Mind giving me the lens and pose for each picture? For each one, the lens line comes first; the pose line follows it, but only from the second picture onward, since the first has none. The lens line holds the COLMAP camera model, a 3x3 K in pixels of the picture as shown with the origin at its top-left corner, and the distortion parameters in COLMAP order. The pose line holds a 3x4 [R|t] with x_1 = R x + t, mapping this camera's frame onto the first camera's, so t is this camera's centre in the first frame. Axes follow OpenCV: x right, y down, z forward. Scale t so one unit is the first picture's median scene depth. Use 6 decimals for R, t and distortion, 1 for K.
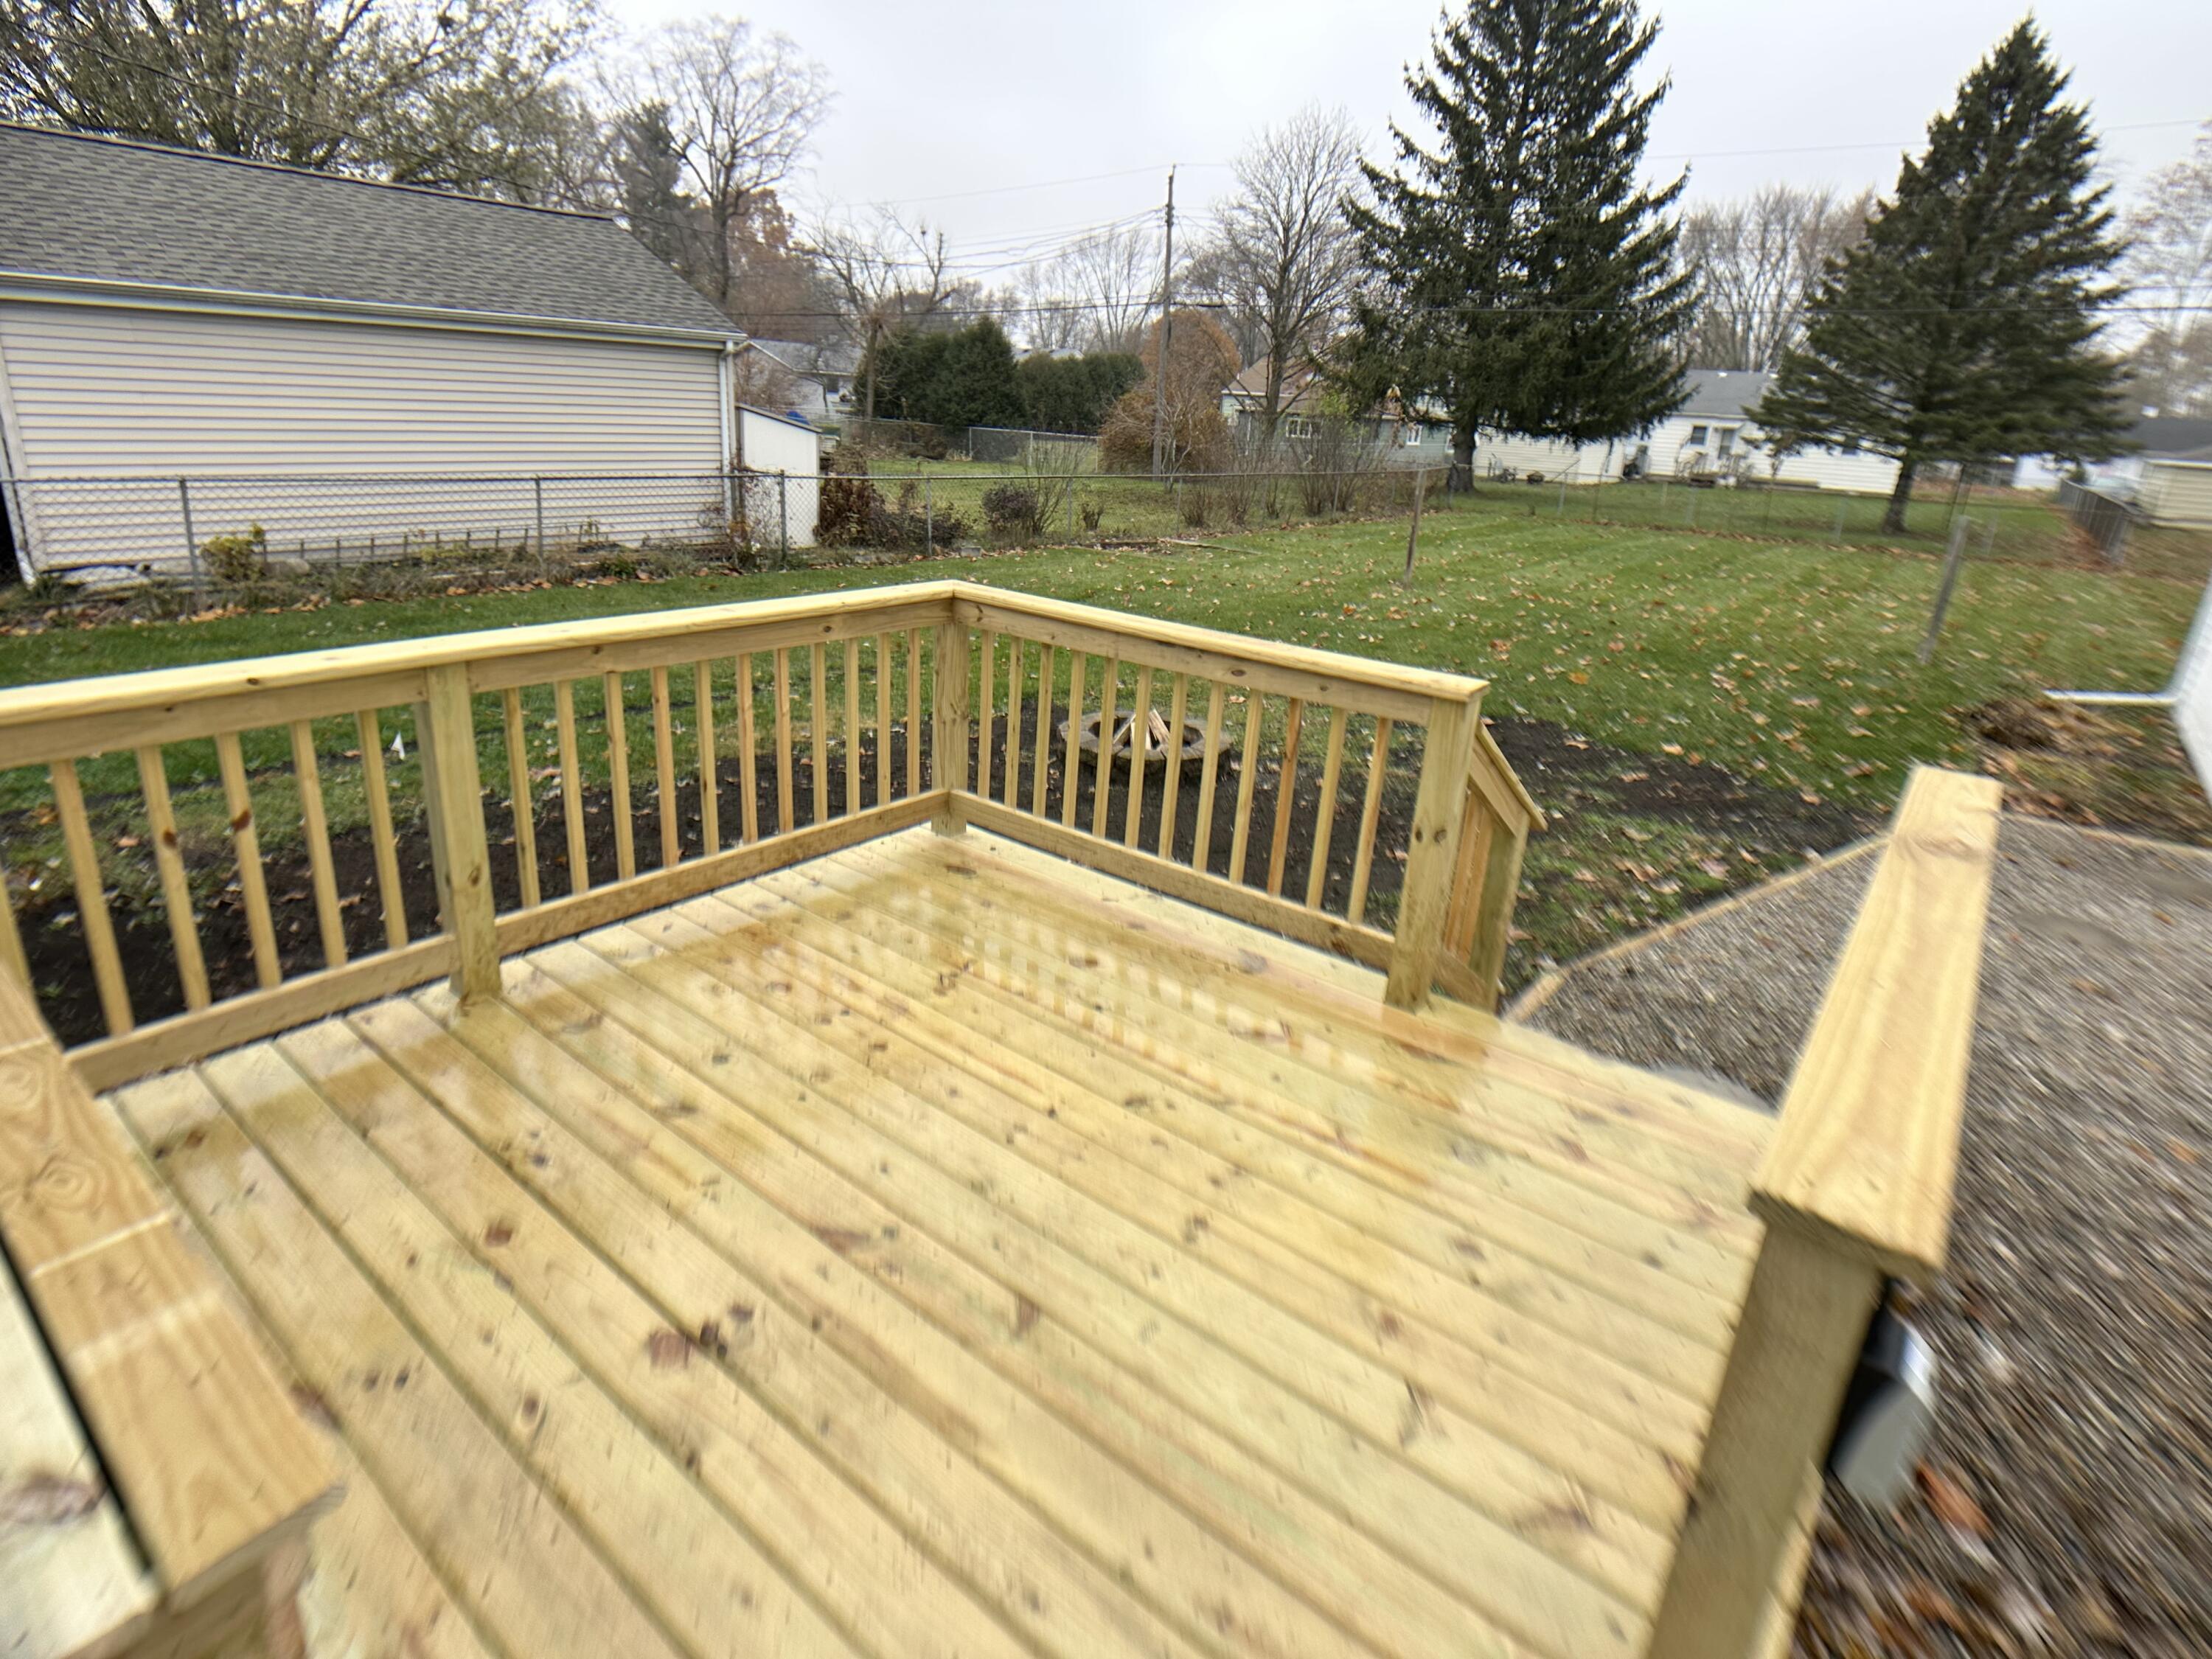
lens RADIAL K [[1140.1, 0, 1088.1], [0, 1140.1, 781.1], [0, 0, 1]] dist [0.000371, -0.008197]
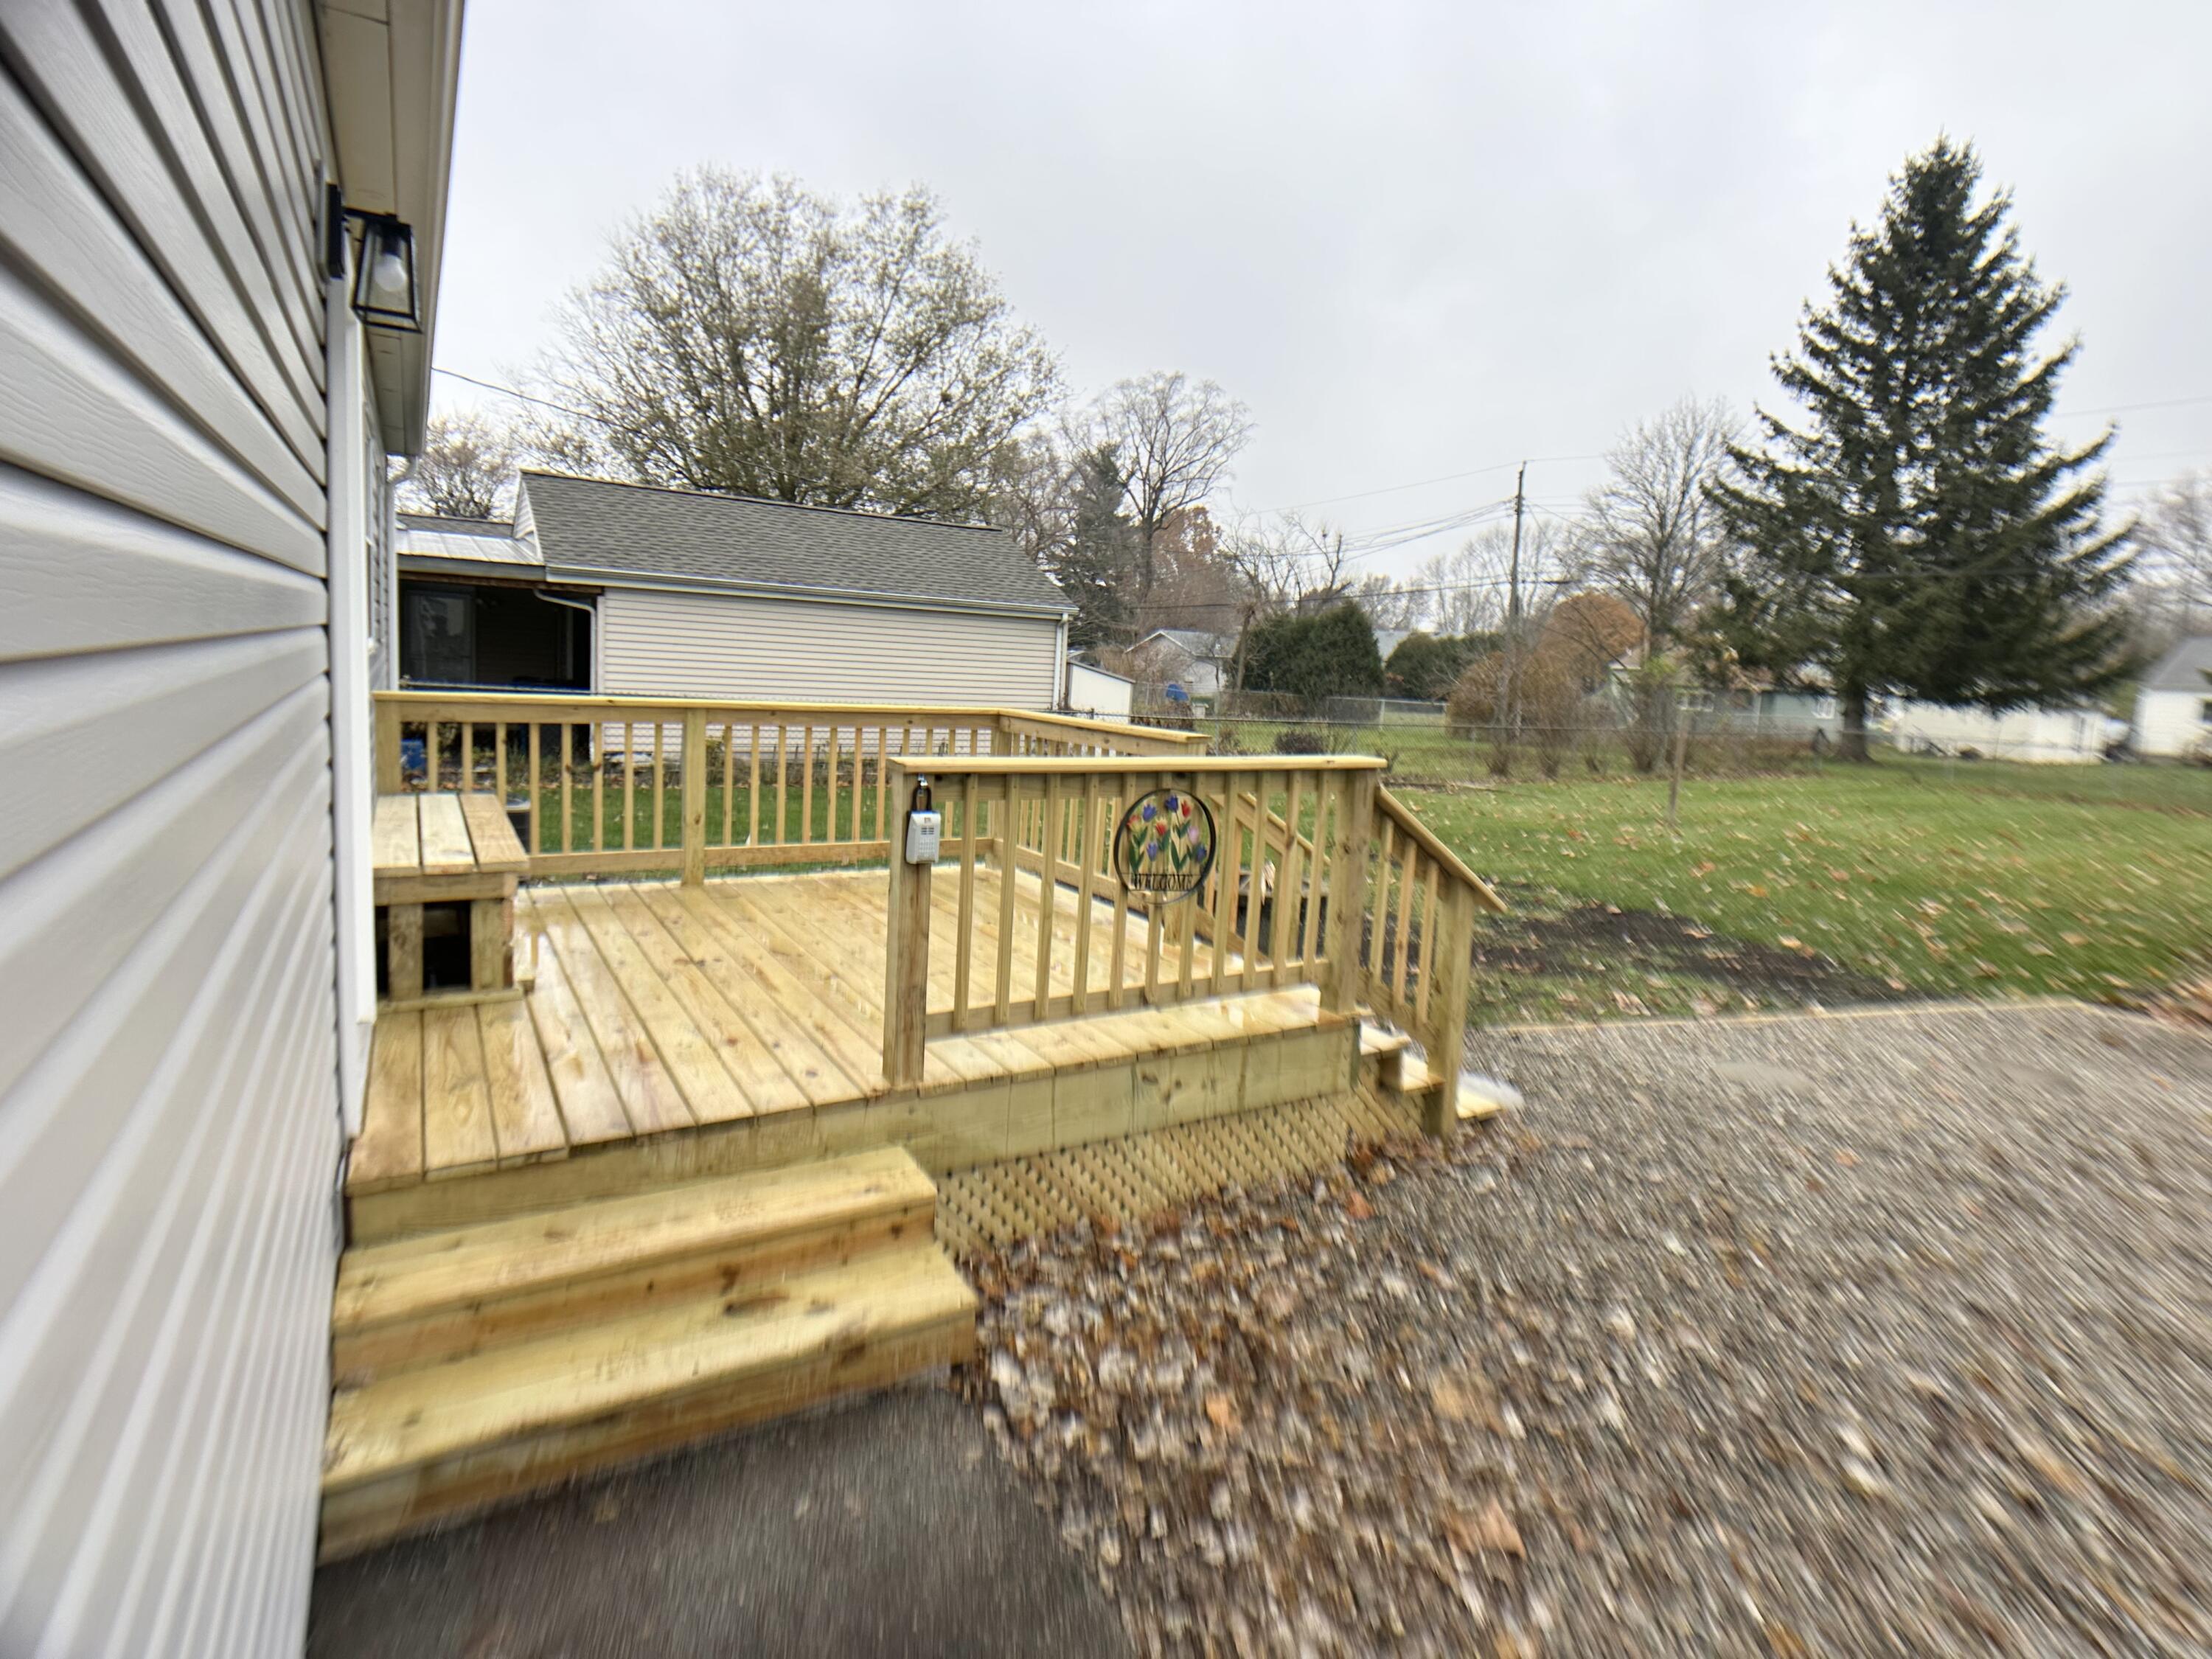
lens RADIAL K [[1157.2, 0, 1106.7], [0, 1157.2, 835.8], [0, 0, 1]] dist [0.006257, -0.011576]
pose [[0.939737, 0.038813, -0.339687, 0.076855], [-0.105597, 0.977910, -0.180394, 0.038492], [0.325181, 0.205393, 0.923077, -0.057449]]
